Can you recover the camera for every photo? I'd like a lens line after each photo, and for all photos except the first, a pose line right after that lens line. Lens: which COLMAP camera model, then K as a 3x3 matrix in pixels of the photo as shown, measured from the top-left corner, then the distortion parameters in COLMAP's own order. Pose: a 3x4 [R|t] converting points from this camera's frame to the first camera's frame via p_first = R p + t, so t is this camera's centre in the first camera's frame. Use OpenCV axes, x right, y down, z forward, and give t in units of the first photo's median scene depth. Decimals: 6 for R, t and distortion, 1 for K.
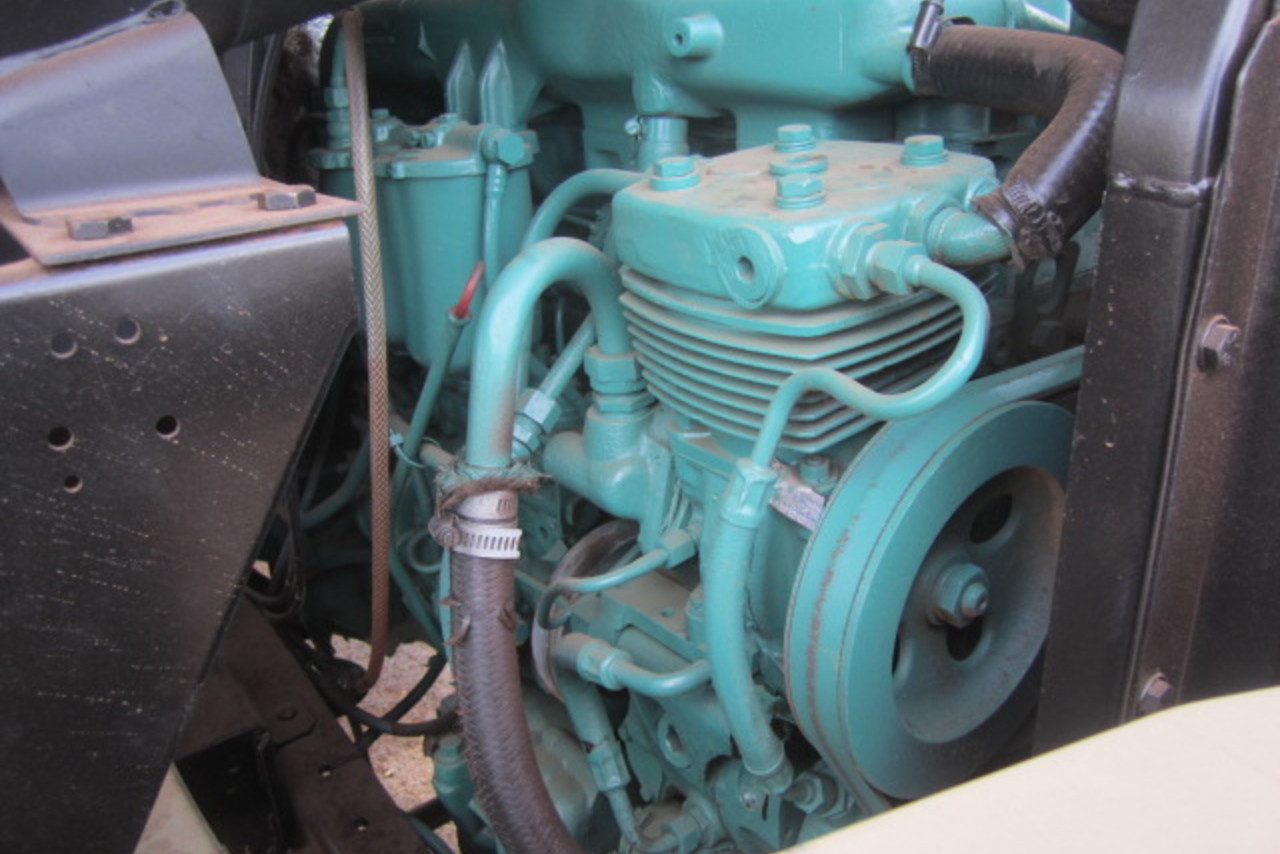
lens RADIAL K [[1073.3, 0, 640.0], [0, 1073.3, 427.0], [0, 0, 1]] dist [-0.003933, -0.002404]
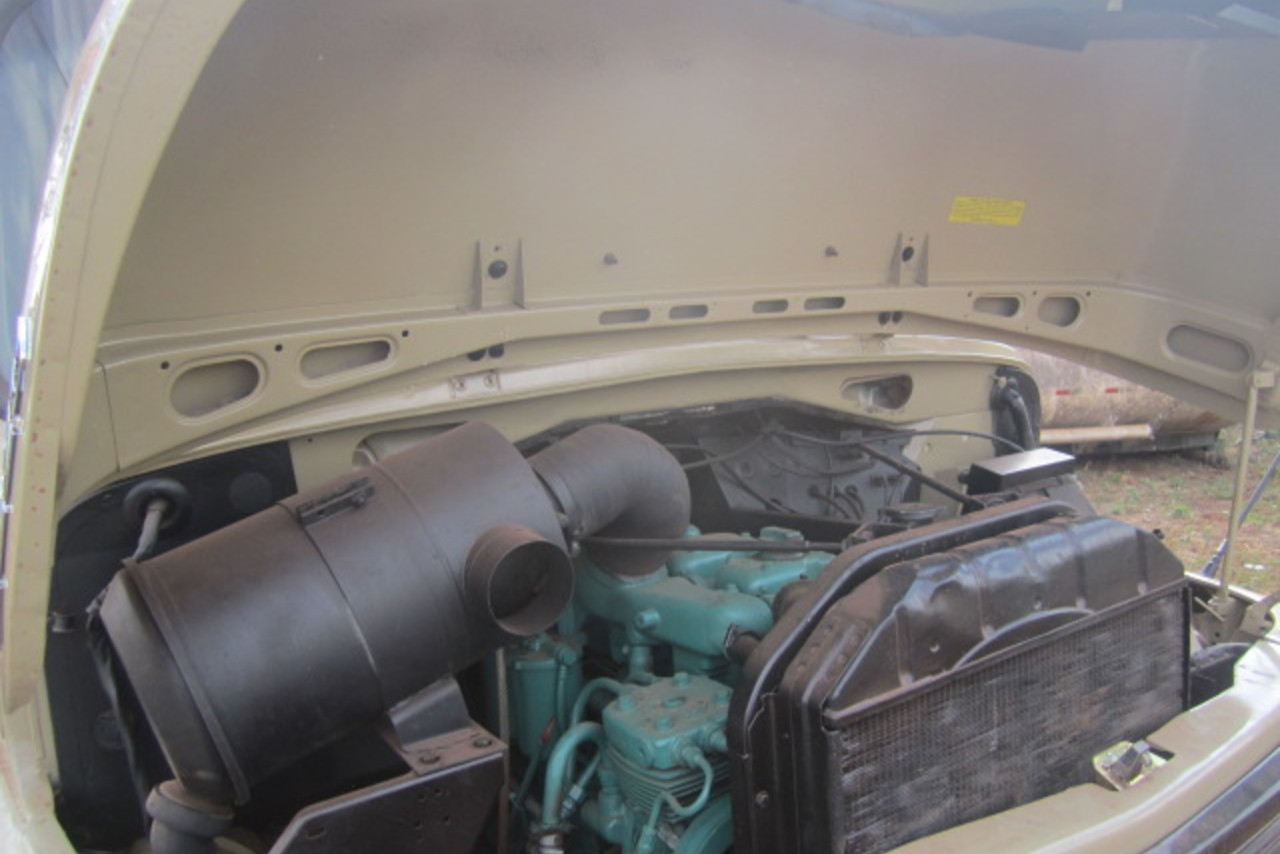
lens RADIAL K [[1218.2, 0, 640.0], [0, 1218.2, 427.0], [0, 0, 1]] dist [0.002495, 0.001448]
pose [[0.993473, -0.020029, -0.112294, 0.344281], [-0.004197, 0.977377, -0.211461, -0.228613], [0.113989, 0.210552, 0.970914, -1.642752]]
